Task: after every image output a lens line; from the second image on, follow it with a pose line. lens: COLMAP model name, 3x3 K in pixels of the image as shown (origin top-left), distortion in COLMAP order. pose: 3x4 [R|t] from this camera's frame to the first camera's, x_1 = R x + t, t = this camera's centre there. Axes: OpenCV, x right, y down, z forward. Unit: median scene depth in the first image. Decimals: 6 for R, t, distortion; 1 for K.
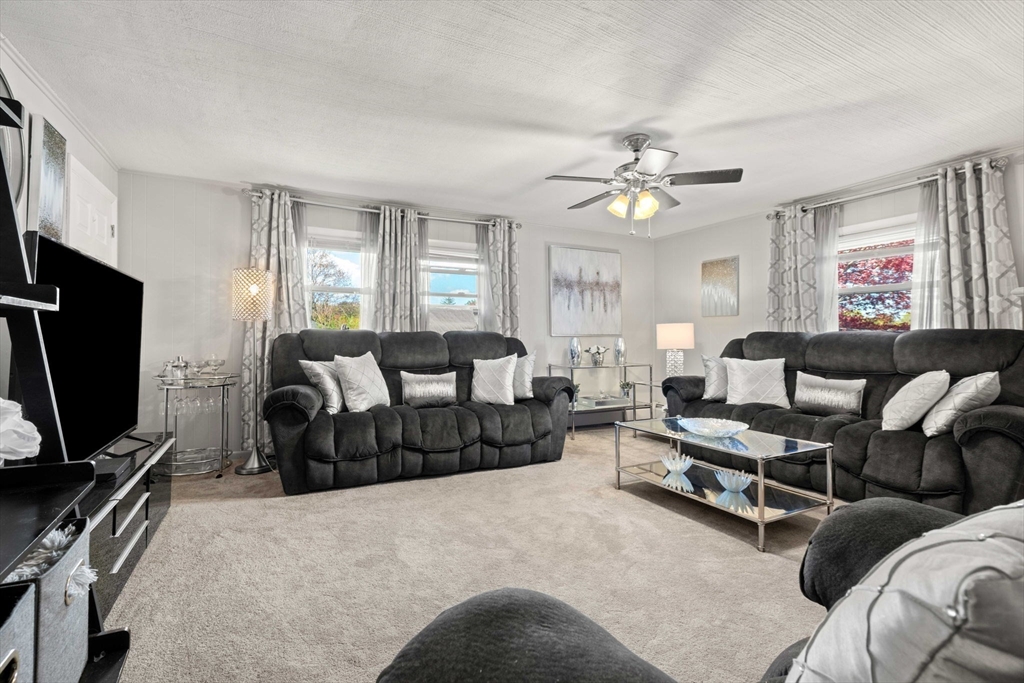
lens RADIAL K [[462.8, 0, 518.2], [0, 462.8, 334.2], [0, 0, 1]] dist [-0.003374, 0.000813]
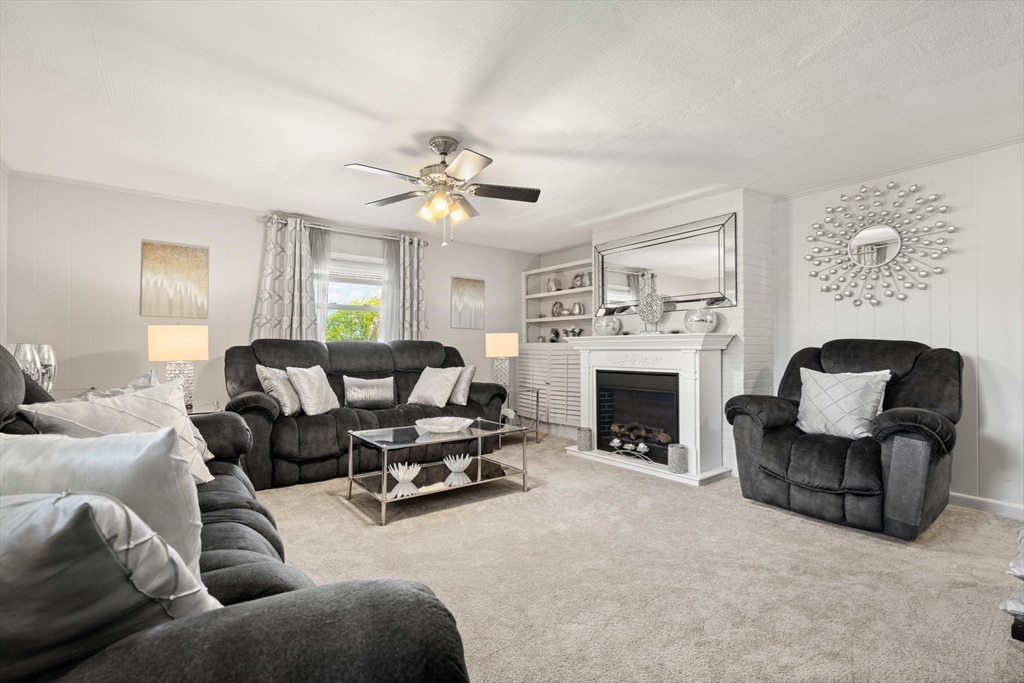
lens RADIAL K [[447.7, 0, 509.9], [0, 447.7, 345.3], [0, 0, 1]] dist [-0.001558, 0.000082]
pose [[-0.126078, 0.000497, 0.992020, -0.668057], [-0.012542, 0.999919, -0.002095, 0.005622], [-0.991941, -0.012706, -0.126061, 0.941039]]
